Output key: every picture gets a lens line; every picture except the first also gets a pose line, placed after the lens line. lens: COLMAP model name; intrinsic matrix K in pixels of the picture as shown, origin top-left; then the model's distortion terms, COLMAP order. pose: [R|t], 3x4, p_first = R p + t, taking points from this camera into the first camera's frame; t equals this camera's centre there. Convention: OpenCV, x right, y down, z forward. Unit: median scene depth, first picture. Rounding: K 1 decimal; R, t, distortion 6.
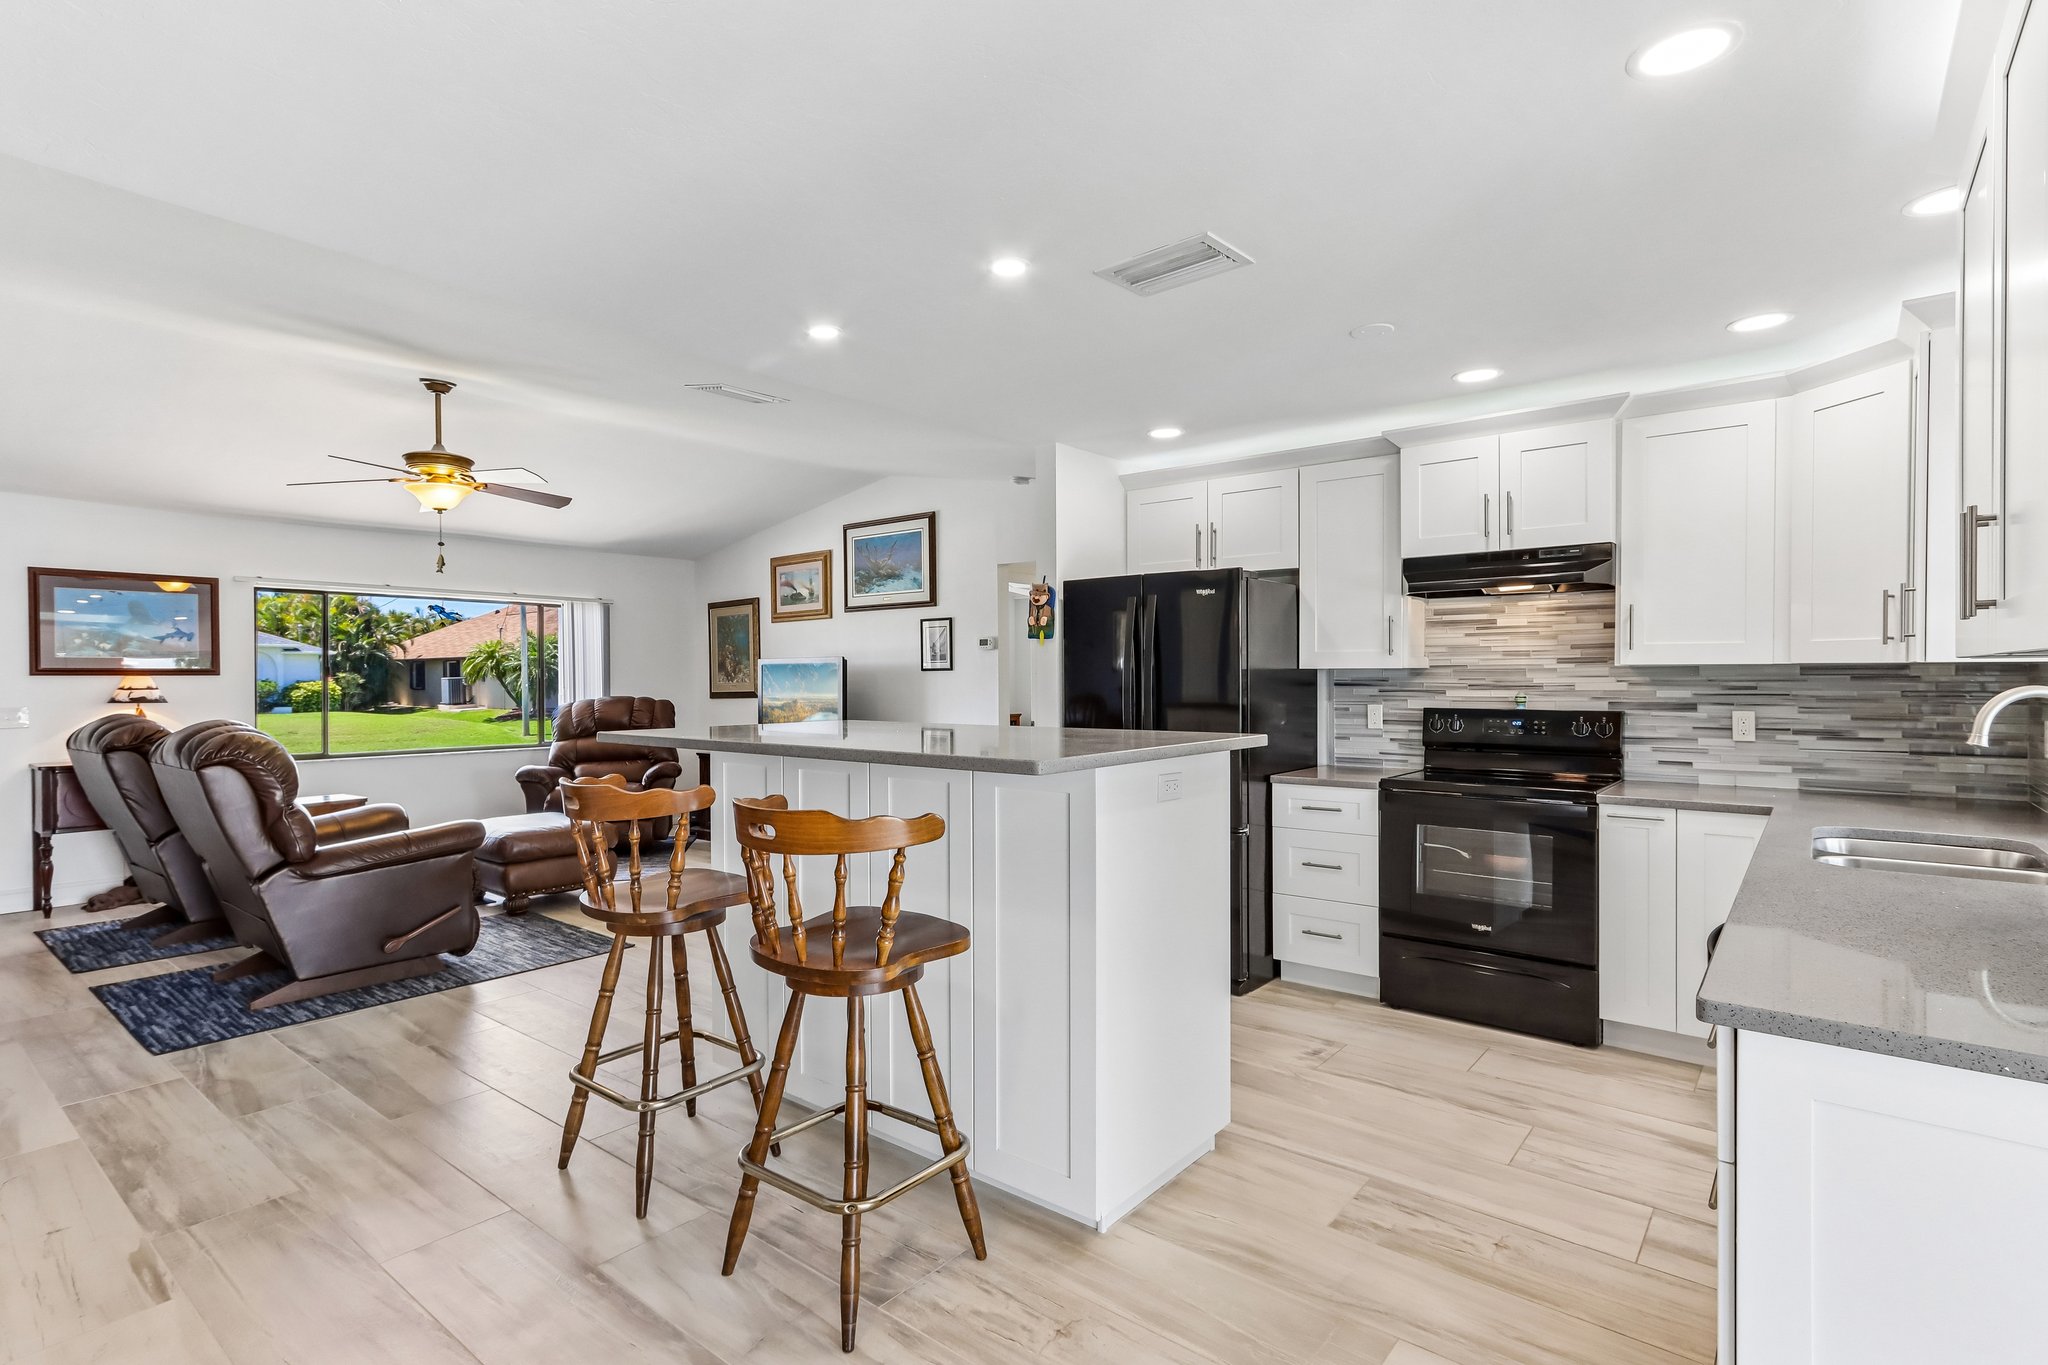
lens RADIAL K [[1010.6, 0, 1018.5], [0, 1010.6, 683.2], [0, 0, 1]] dist [0.002854, 0.002337]
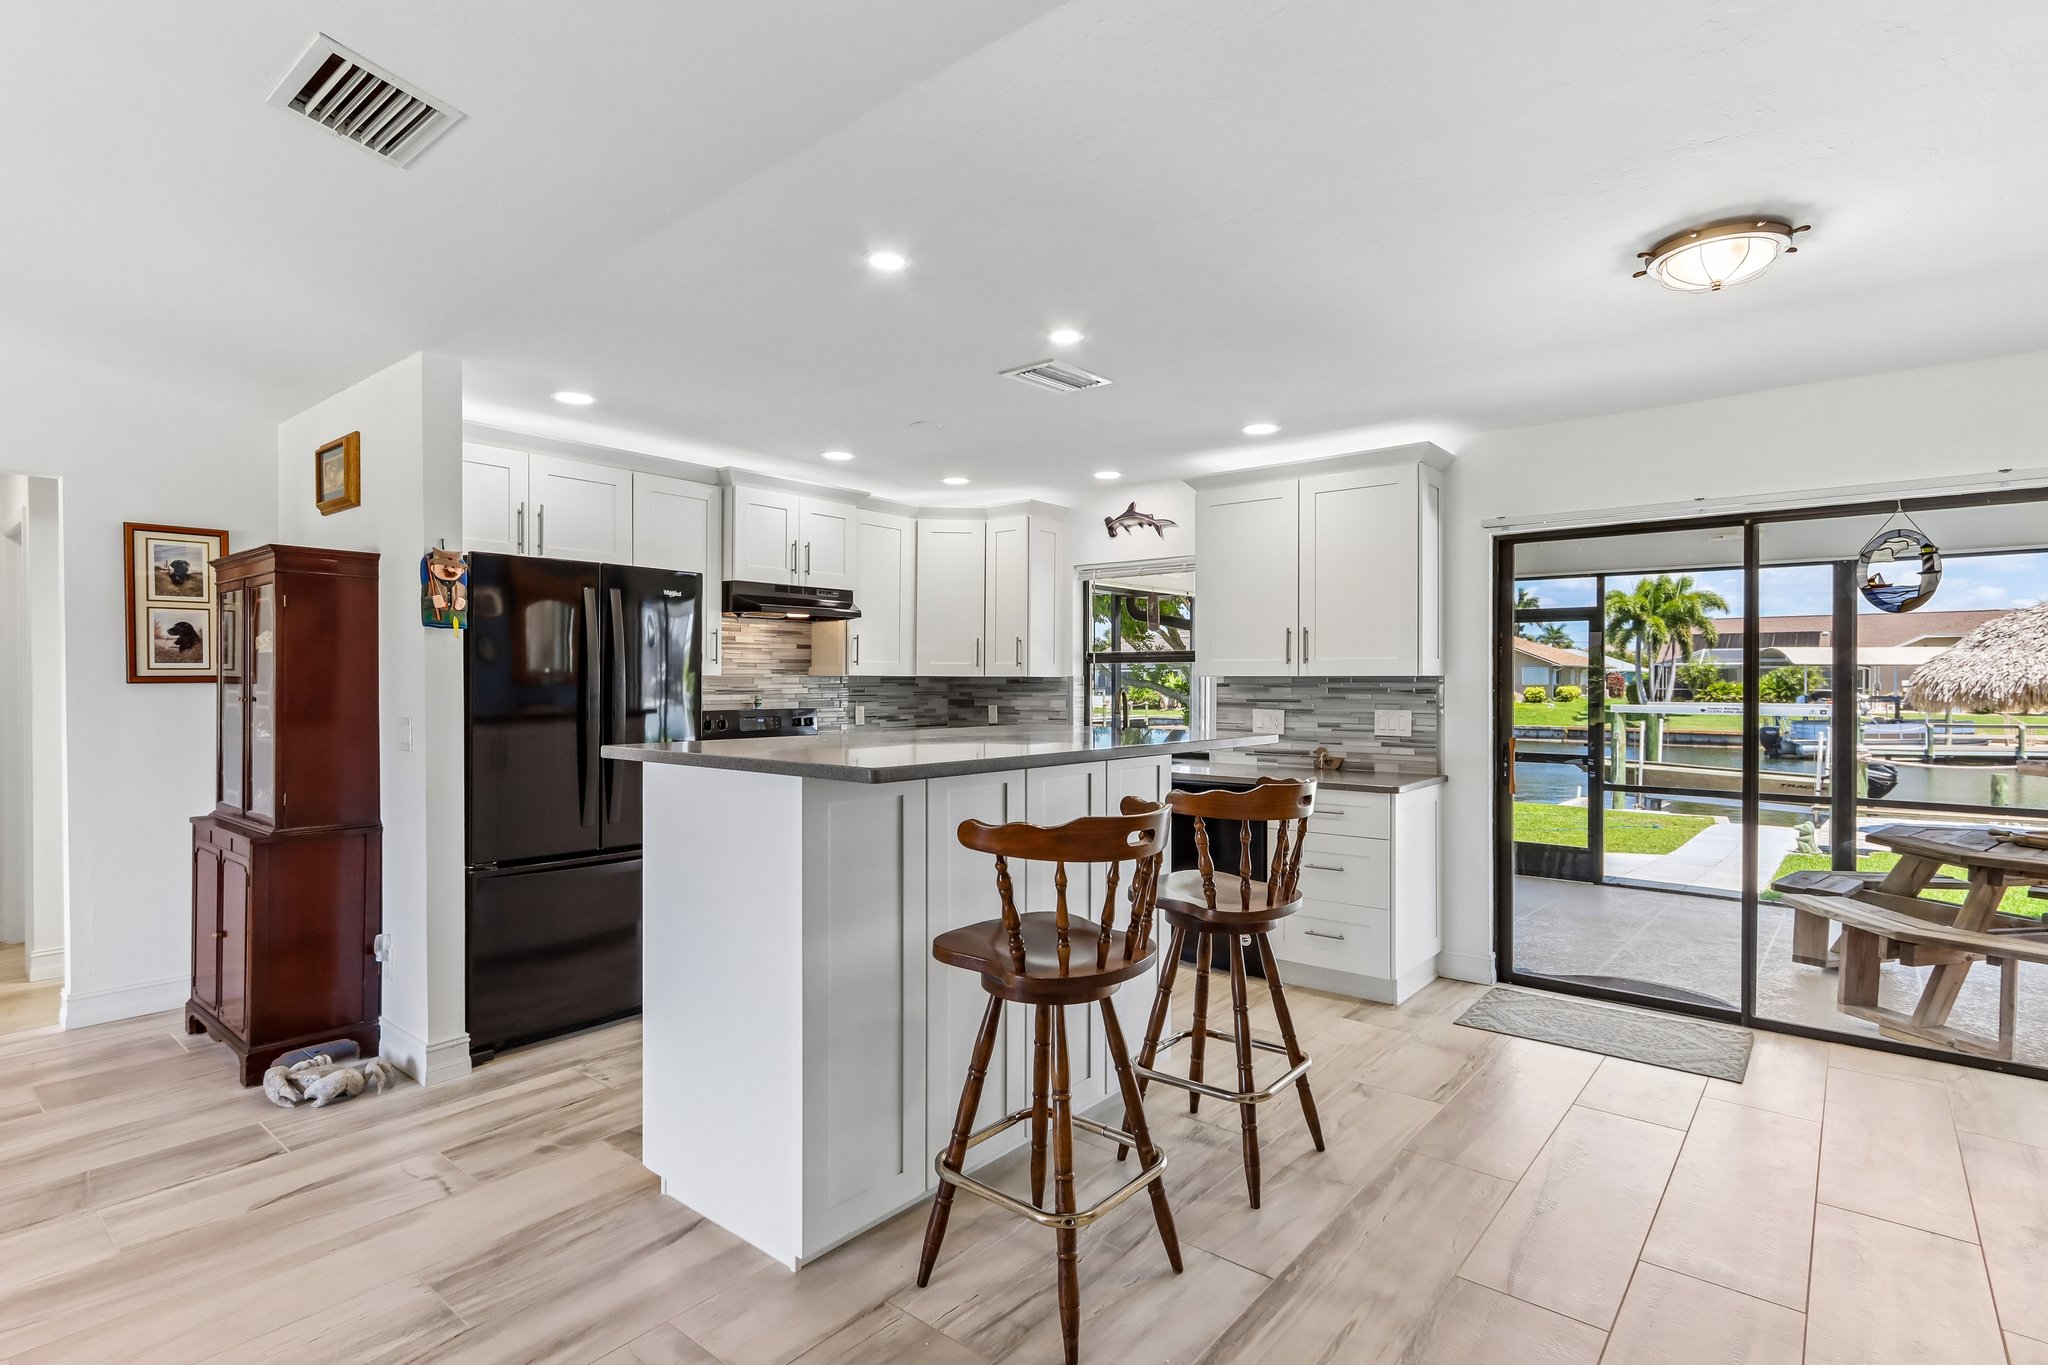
lens RADIAL K [[1010.6, 0, 1000.8], [0, 1010.6, 682.1], [0, 0, 1]] dist [0.002854, 0.002337]
pose [[0.016339, 0.005937, 0.999849, -0.790143], [0.007140, 0.999956, -0.006055, 0.001748], [-0.999841, 0.007238, 0.016296, 0.700365]]
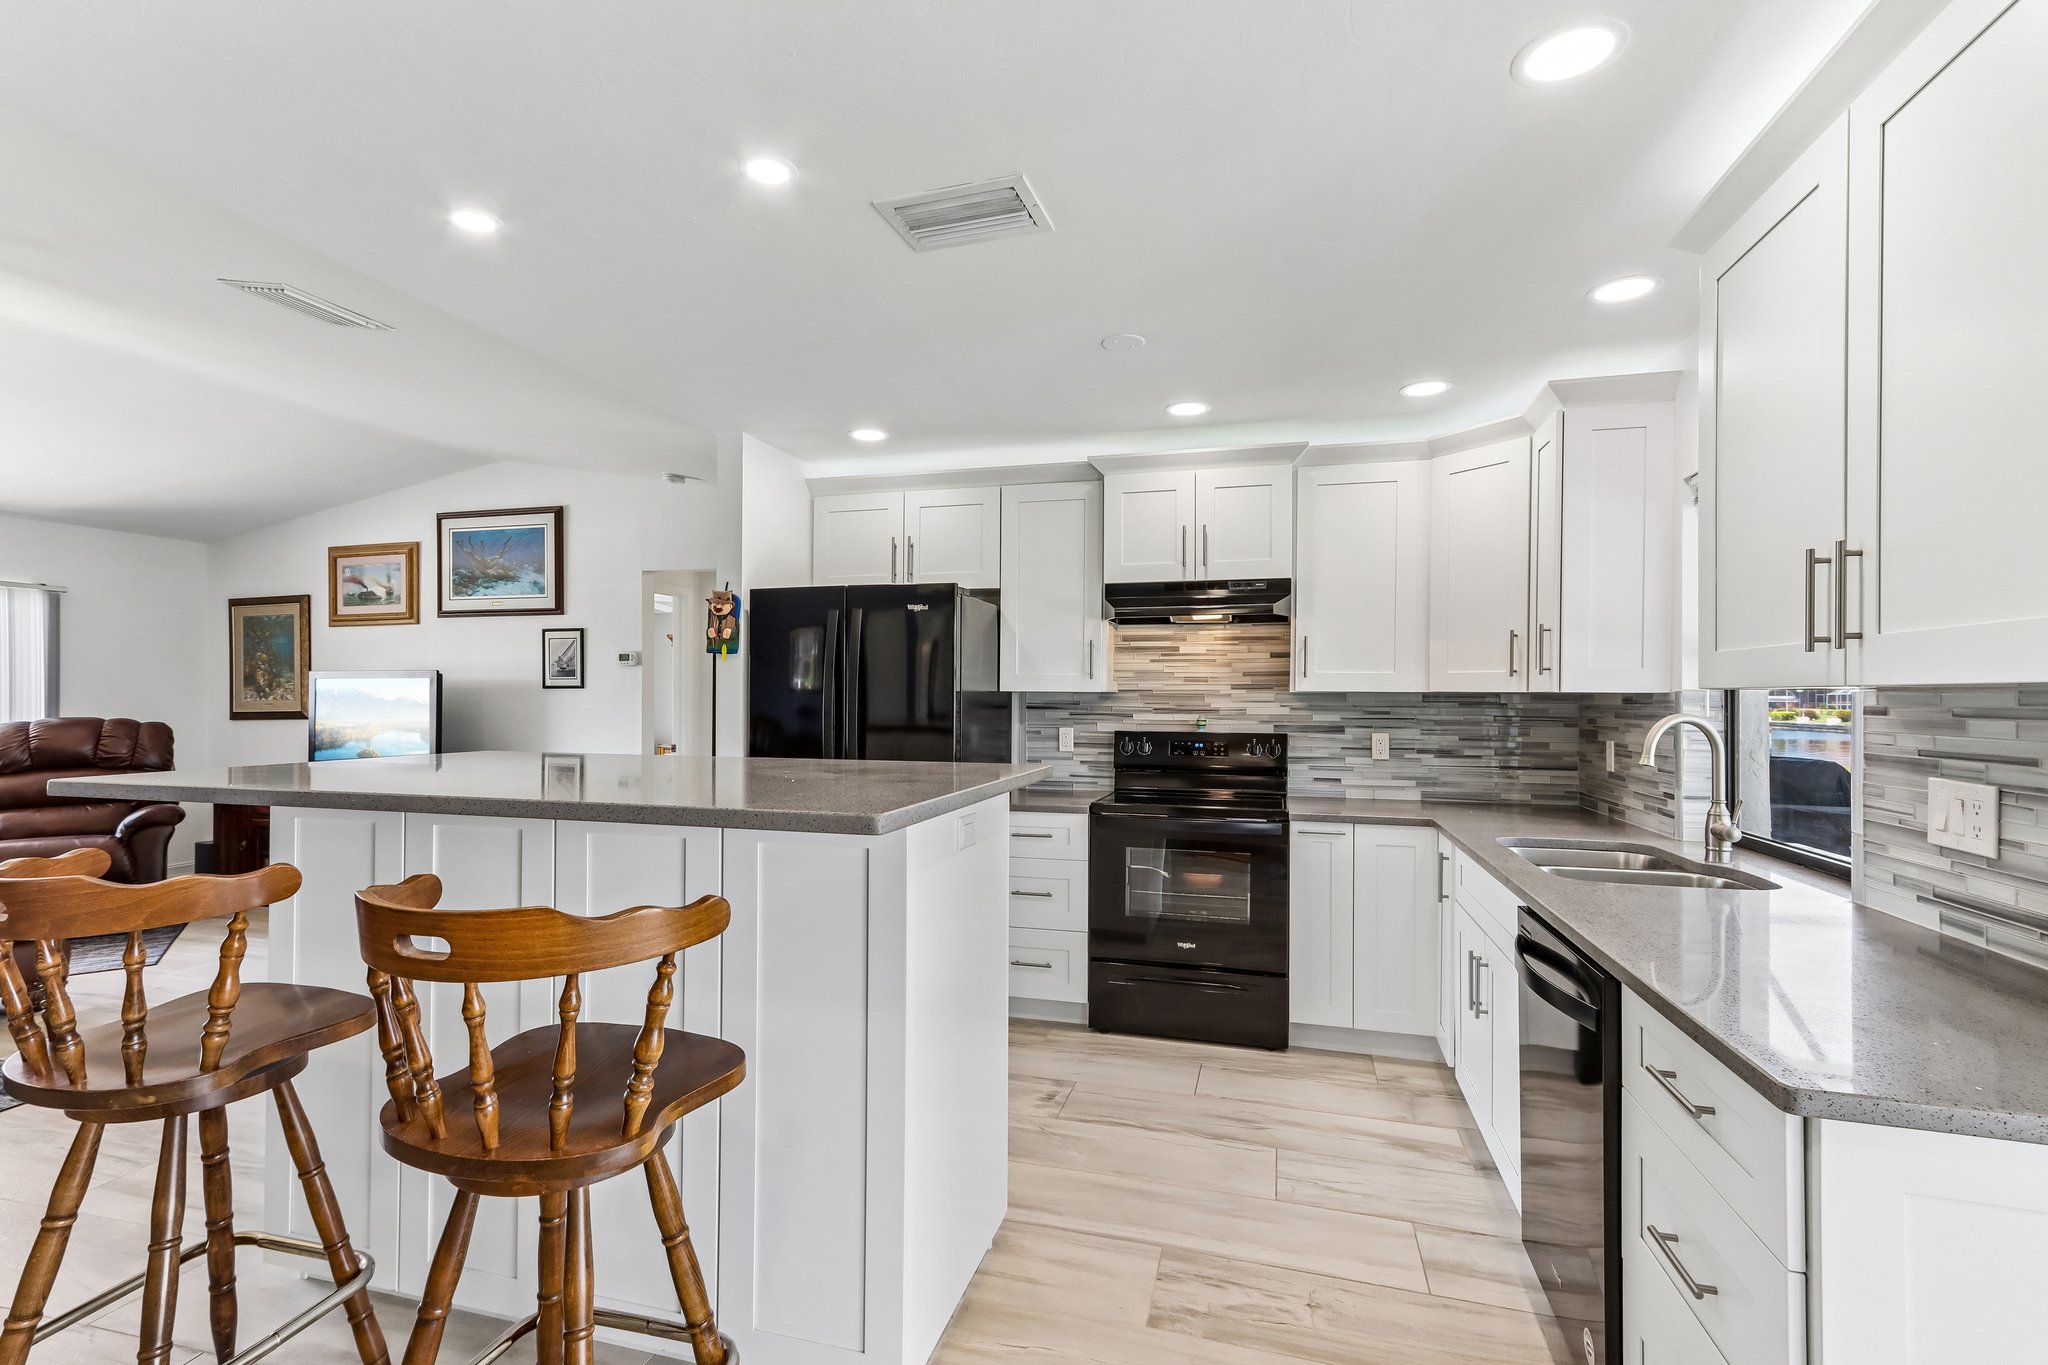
lens RADIAL K [[958.9, 0, 1030.7], [0, 958.9, 693.5], [0, 0, 1]] dist [0.006966, 0.003872]
pose [[0.918576, 0.011064, 0.395091, -0.068840], [-0.006652, 0.999899, -0.012535, -0.000903], [-0.395190, 0.008886, 0.918557, 0.150200]]
